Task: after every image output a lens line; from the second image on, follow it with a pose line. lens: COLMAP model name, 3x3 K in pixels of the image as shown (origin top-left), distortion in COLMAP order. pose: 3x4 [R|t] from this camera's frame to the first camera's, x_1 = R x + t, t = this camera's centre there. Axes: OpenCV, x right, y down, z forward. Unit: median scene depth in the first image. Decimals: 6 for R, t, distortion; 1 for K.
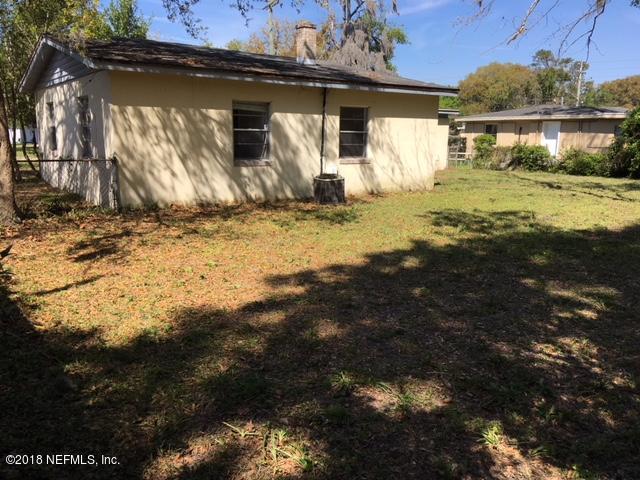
lens RADIAL K [[533.0, 0, 323.8], [0, 533.0, 239.8], [0, 0, 1]] dist [0.100421, -0.164230]
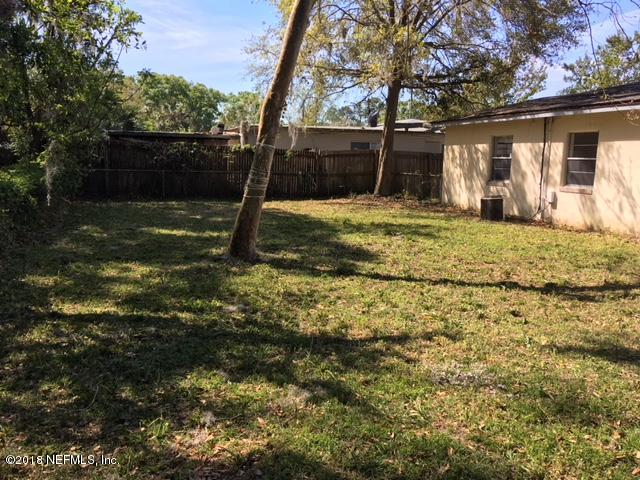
lens RADIAL K [[533.0, 0, 323.8], [0, 533.0, 239.8], [0, 0, 1]] dist [0.100421, -0.164230]
pose [[-0.272105, 0.134076, -0.952881, 1.153145], [-0.201158, 0.960441, 0.192582, -0.167375], [0.941007, 0.244082, -0.234371, 0.886167]]
